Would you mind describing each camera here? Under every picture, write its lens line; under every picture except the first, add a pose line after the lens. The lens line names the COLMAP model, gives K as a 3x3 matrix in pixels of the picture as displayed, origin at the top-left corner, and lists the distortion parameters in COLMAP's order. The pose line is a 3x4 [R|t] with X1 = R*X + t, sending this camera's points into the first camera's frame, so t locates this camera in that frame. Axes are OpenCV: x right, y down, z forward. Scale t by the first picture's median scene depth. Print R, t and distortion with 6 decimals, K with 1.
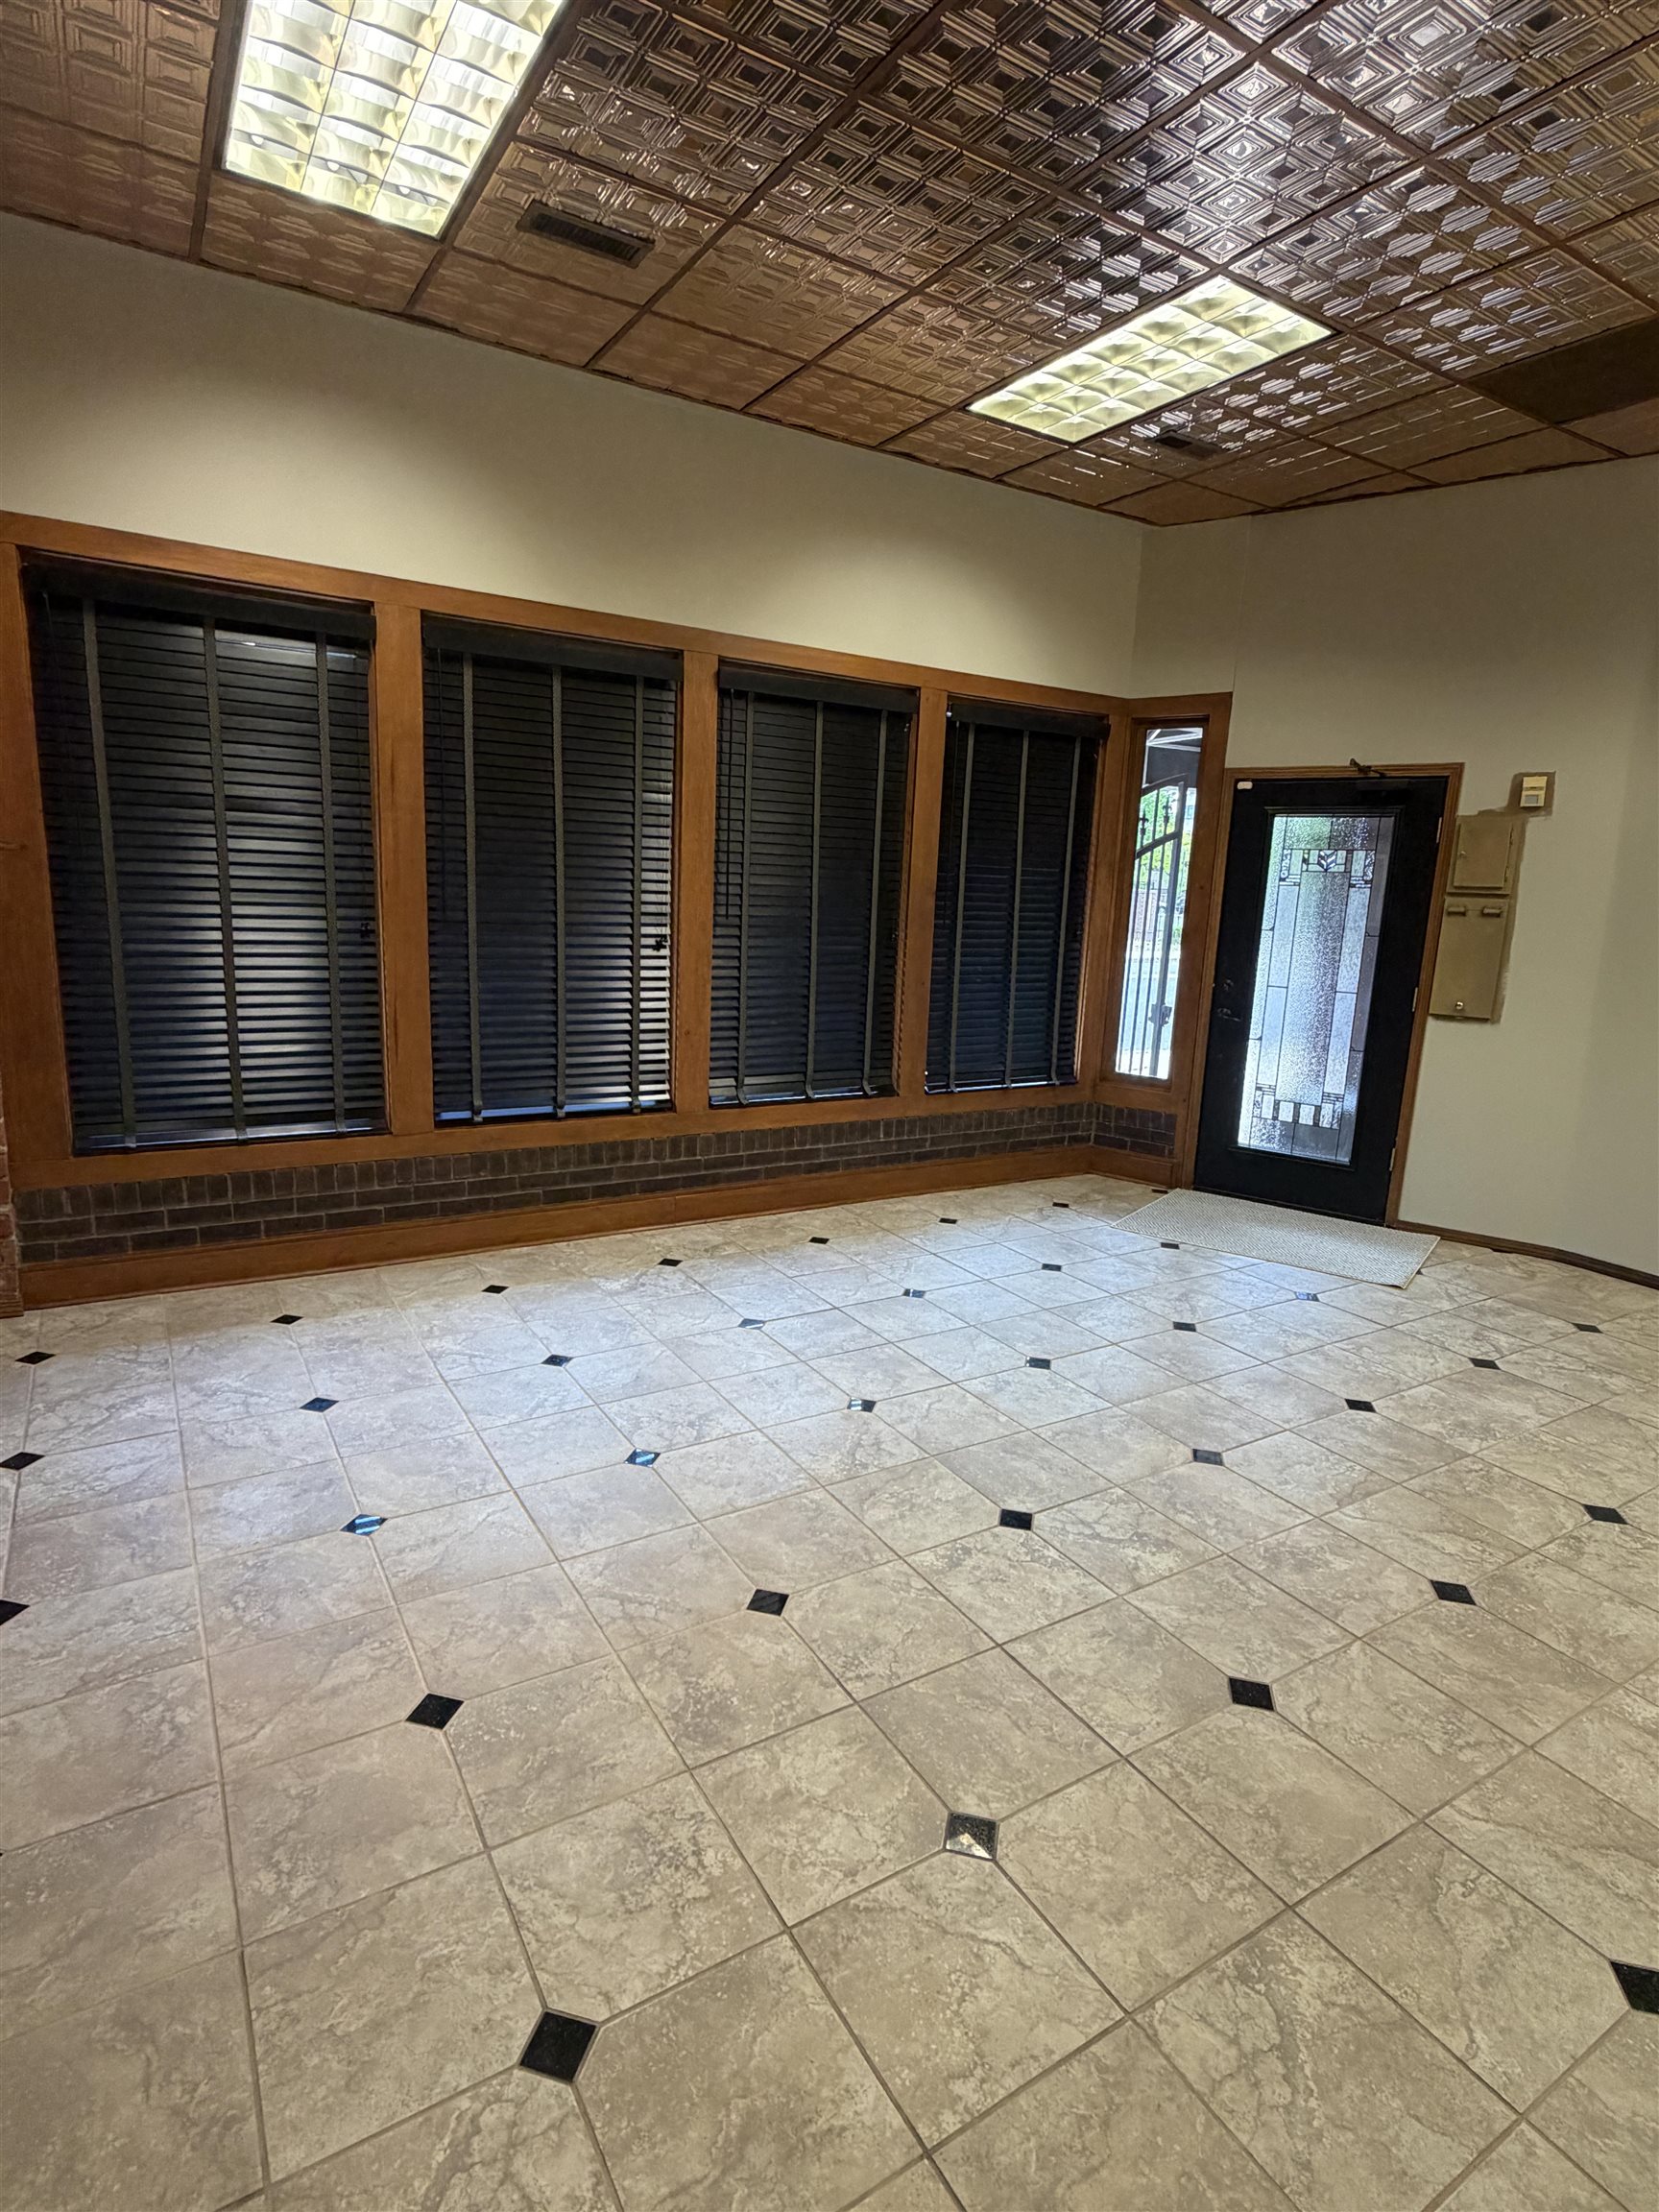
lens RADIAL K [[1134.5, 0, 823.4], [0, 1134.5, 1108.5], [0, 0, 1]] dist [0.001273, 0.000096]
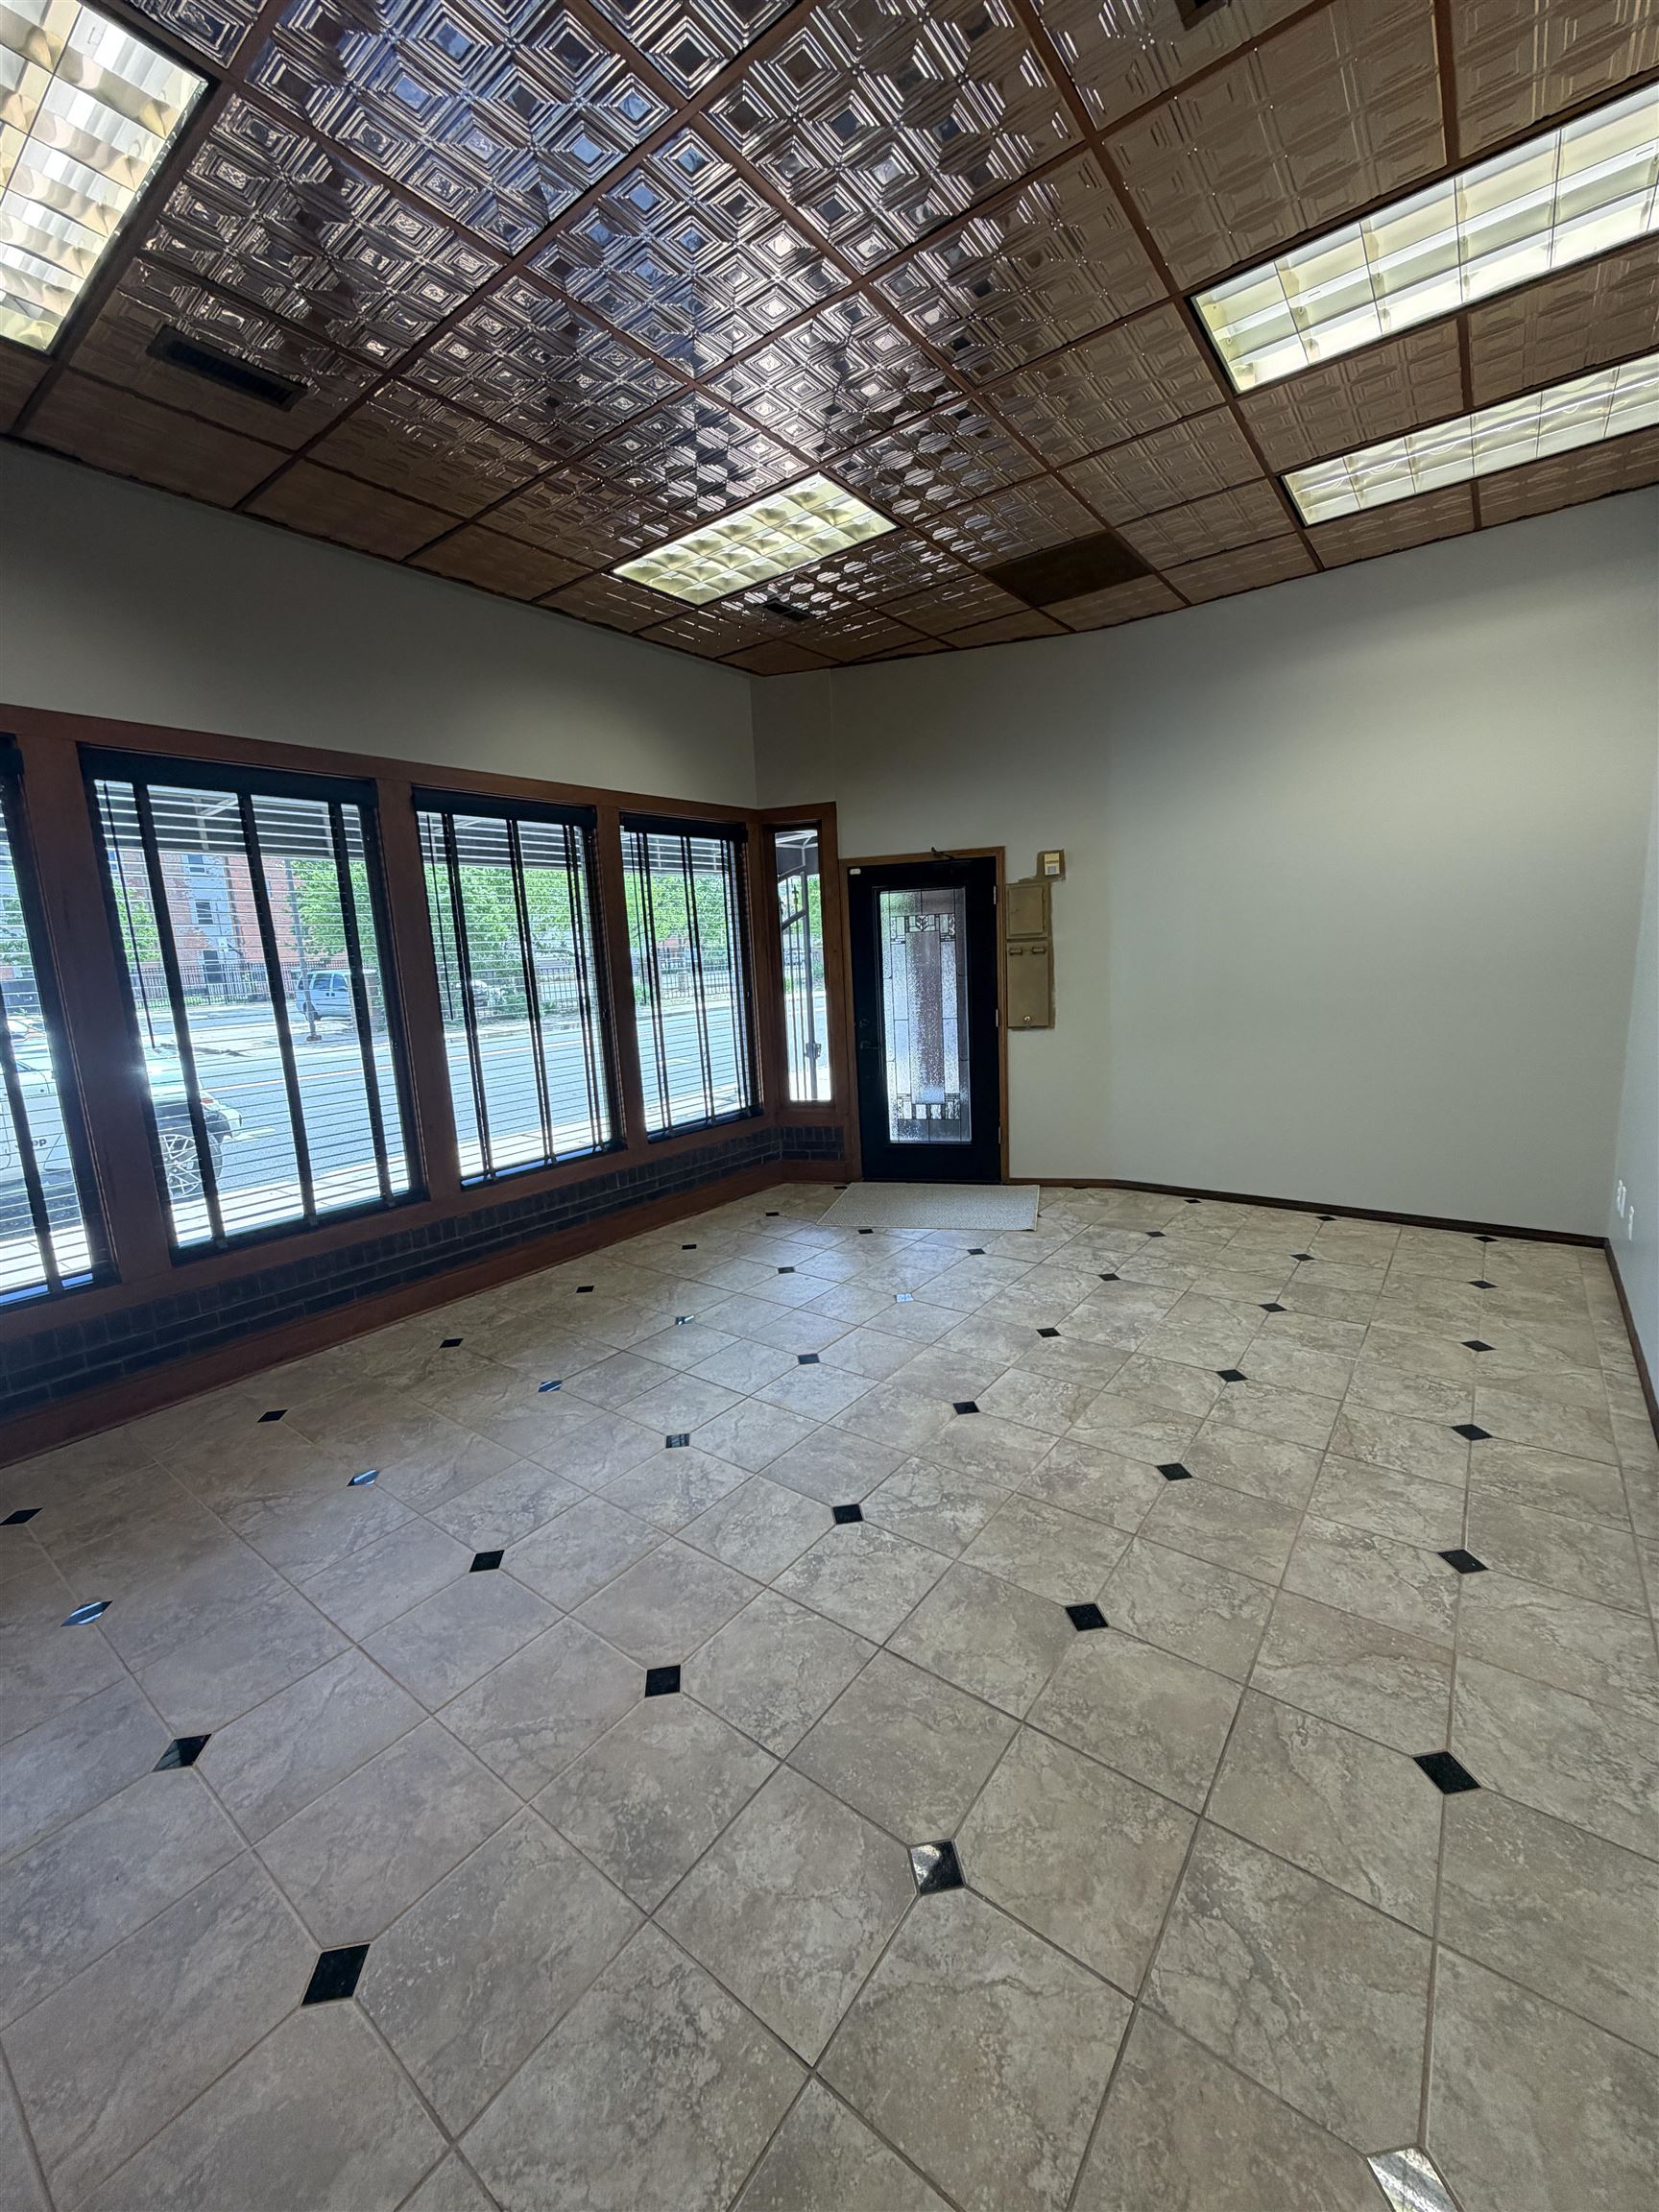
lens RADIAL K [[875.4, 0, 824.6], [0, 875.4, 1099.4], [0, 0, 1]] dist [-0.000463, 0.000182]
pose [[0.928072, -0.147311, 0.342027, -0.065305], [0.158176, 0.987403, -0.003926, -0.036671], [-0.337140, 0.057744, 0.939682, 0.106273]]
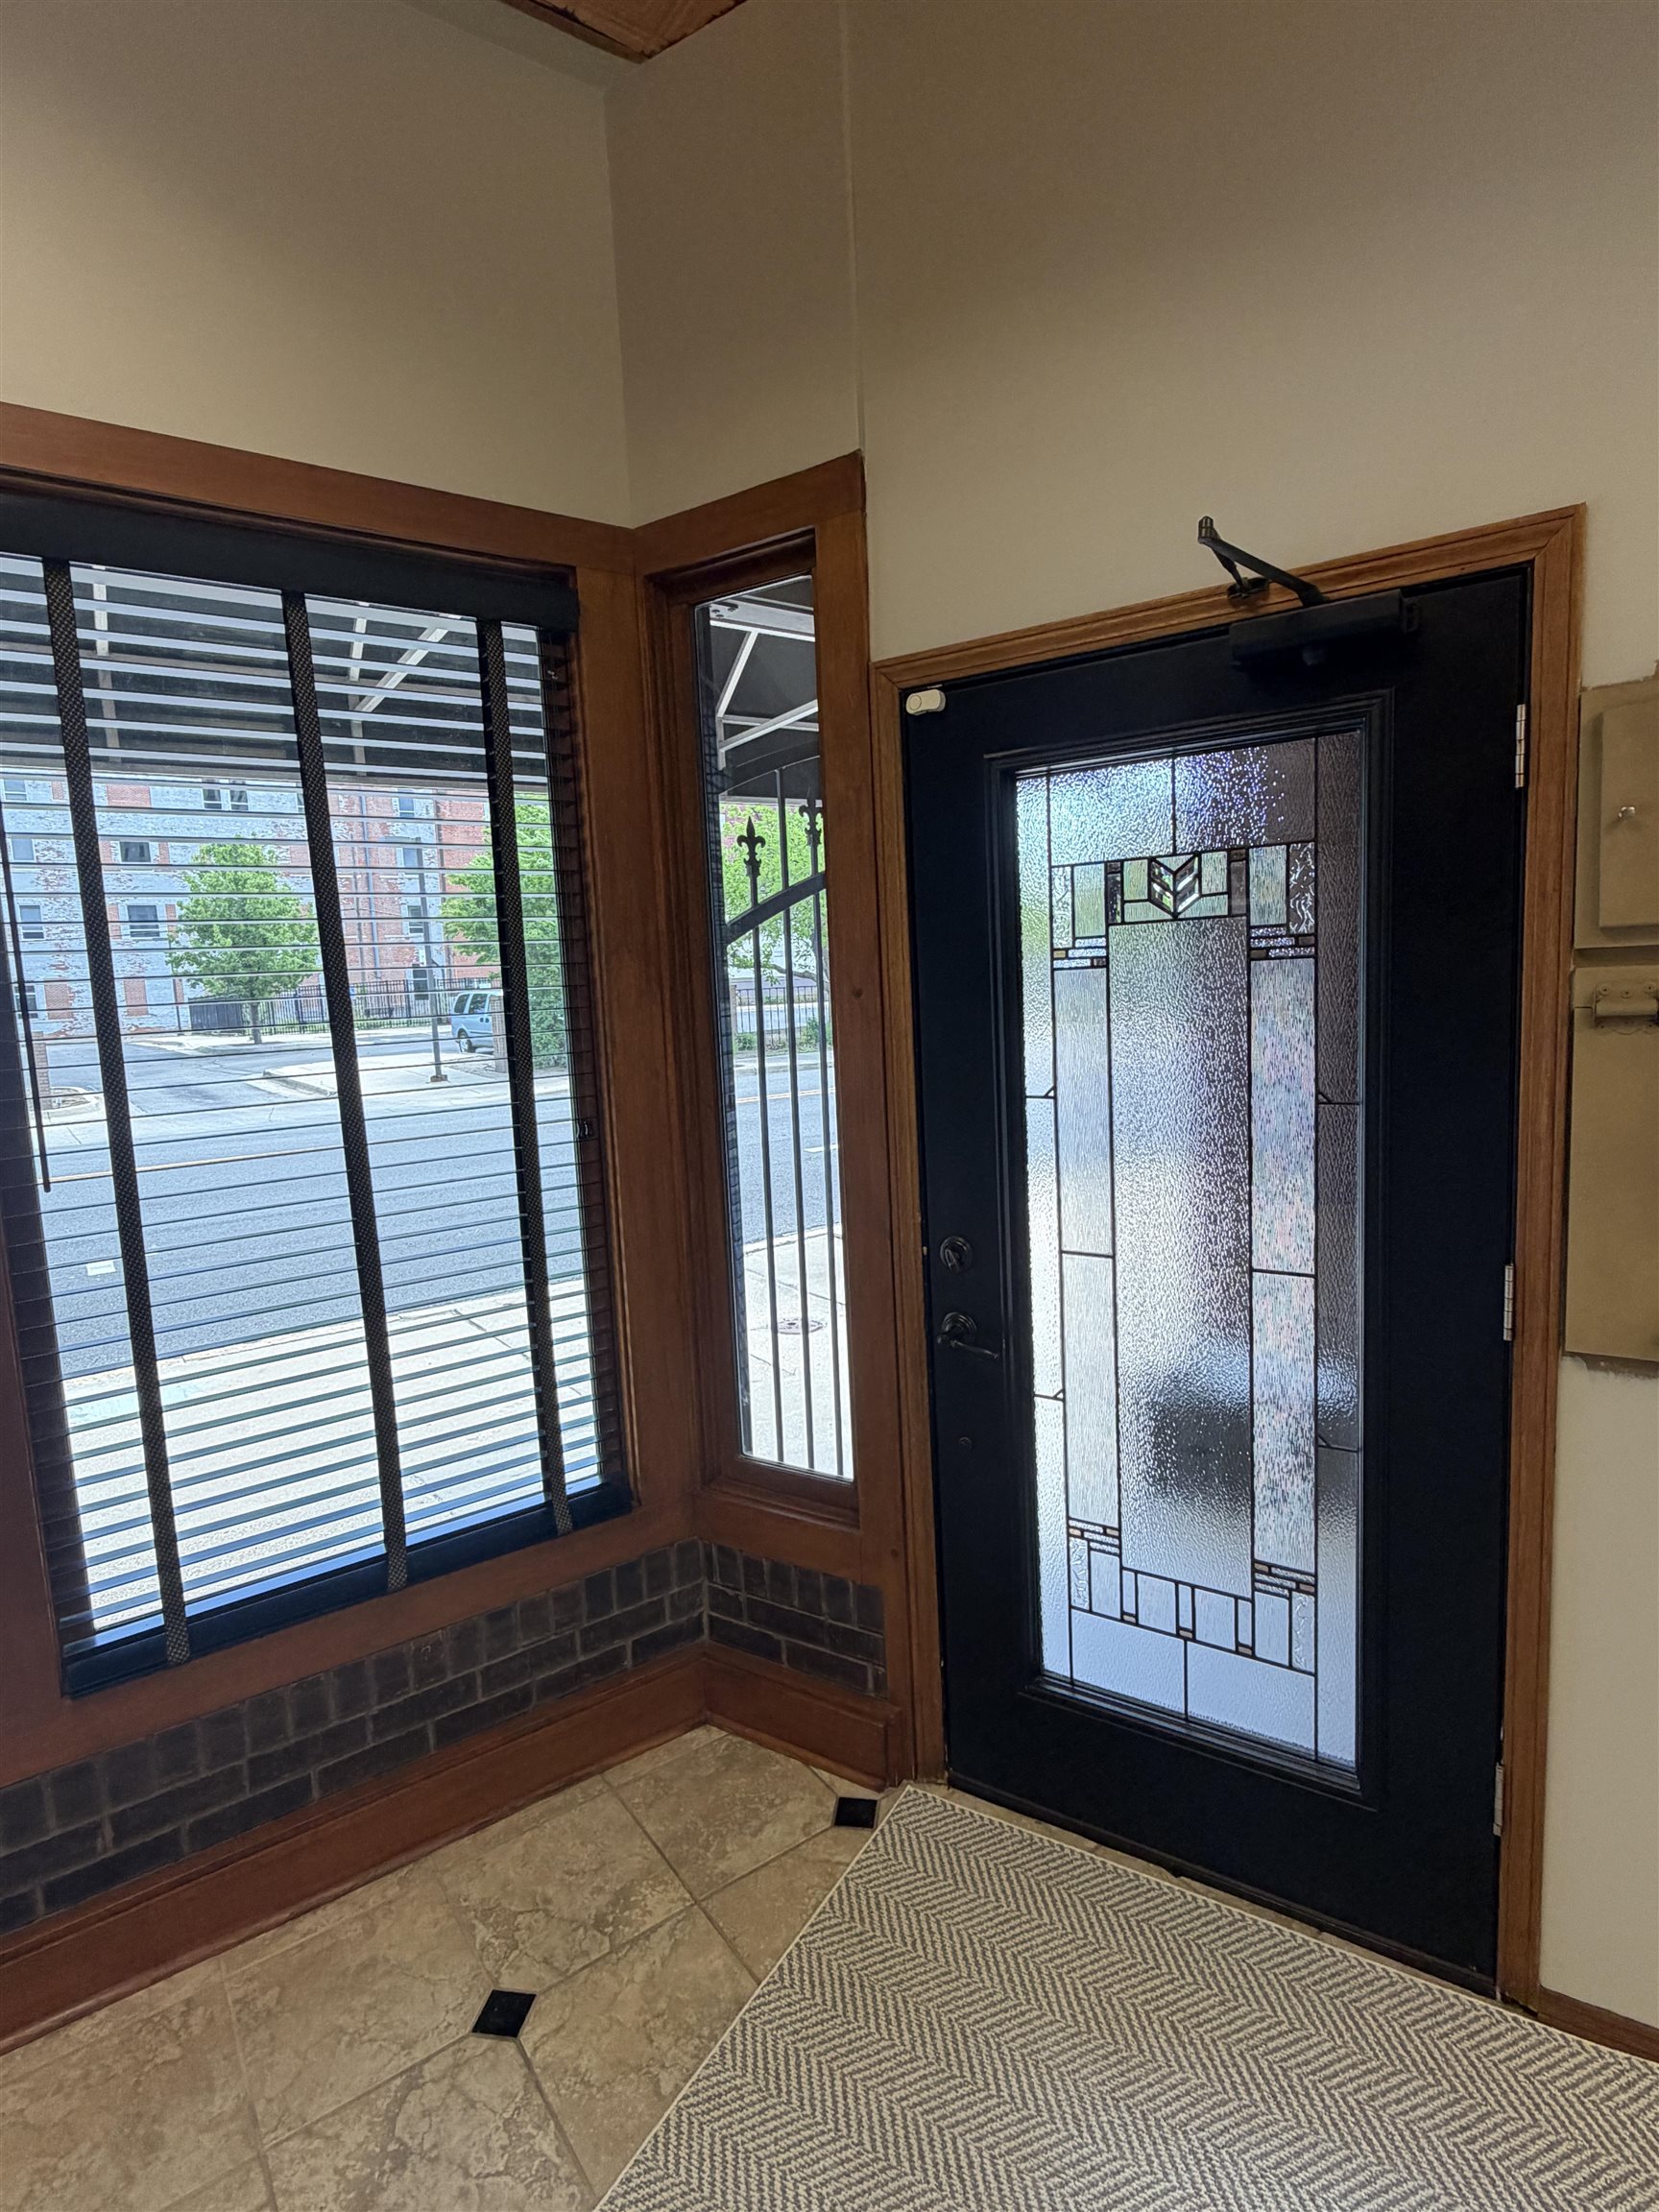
lens RADIAL K [[1112.7, 0, 827.0], [0, 1112.7, 1109.8], [0, 0, 1]] dist [-0.003429, -0.000433]
pose [[0.992929, -0.097123, 0.068260, 0.426347], [0.102386, 0.991652, -0.078381, -0.187577], [-0.060078, 0.084815, 0.994584, 0.933320]]
